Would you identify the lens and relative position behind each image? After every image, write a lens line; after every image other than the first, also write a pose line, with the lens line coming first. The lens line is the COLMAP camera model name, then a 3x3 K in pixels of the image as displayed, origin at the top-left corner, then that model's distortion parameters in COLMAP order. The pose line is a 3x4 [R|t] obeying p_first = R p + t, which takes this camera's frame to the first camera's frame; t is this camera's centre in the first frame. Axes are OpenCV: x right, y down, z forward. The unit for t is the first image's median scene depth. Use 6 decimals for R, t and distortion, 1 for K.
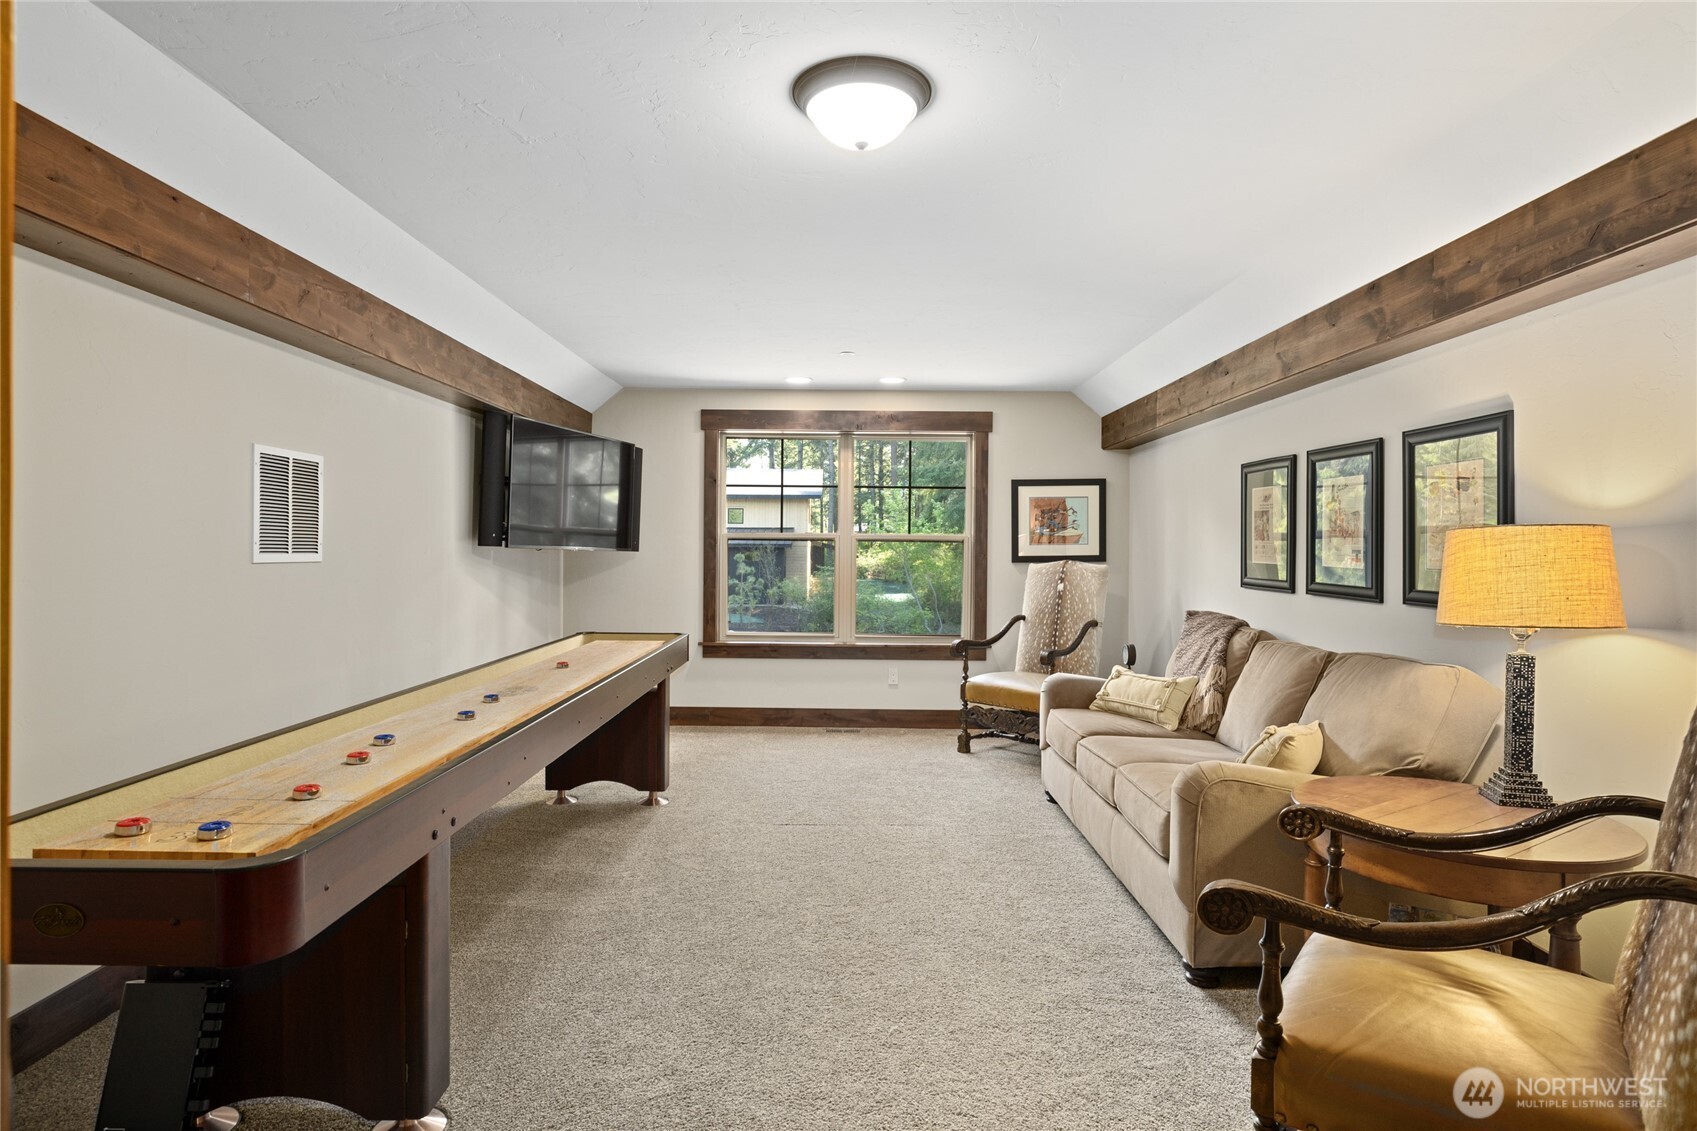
lens RADIAL K [[919.5, 0, 847.1], [0, 919.5, 556.2], [0, 0, 1]] dist [0.001846, -0.000385]
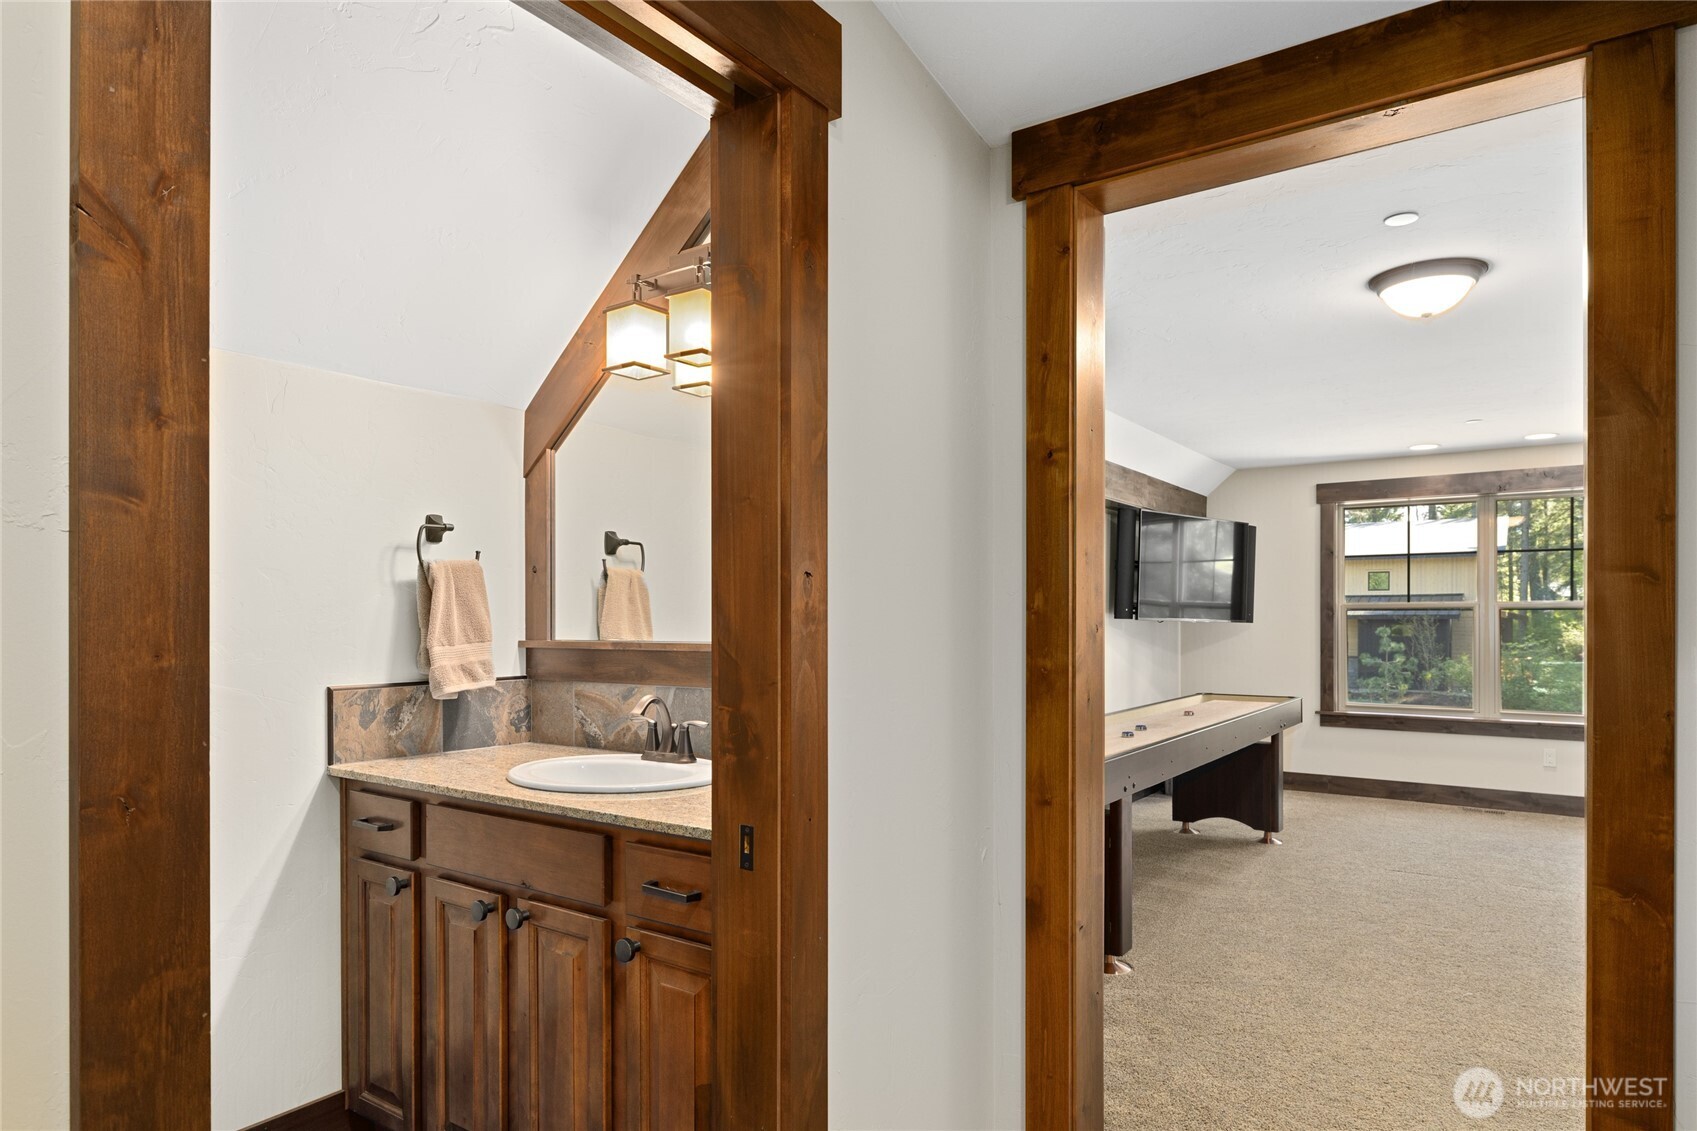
lens RADIAL K [[1010.3, 0, 827.4], [0, 1010.3, 627.3], [0, 0, 1]] dist [0.004834, -0.000723]
pose [[0.813139, -0.005755, -0.582042, 0.058370], [0.003425, 0.999981, -0.005103, 0.004792], [0.582060, 0.002157, 0.813143, -0.257968]]
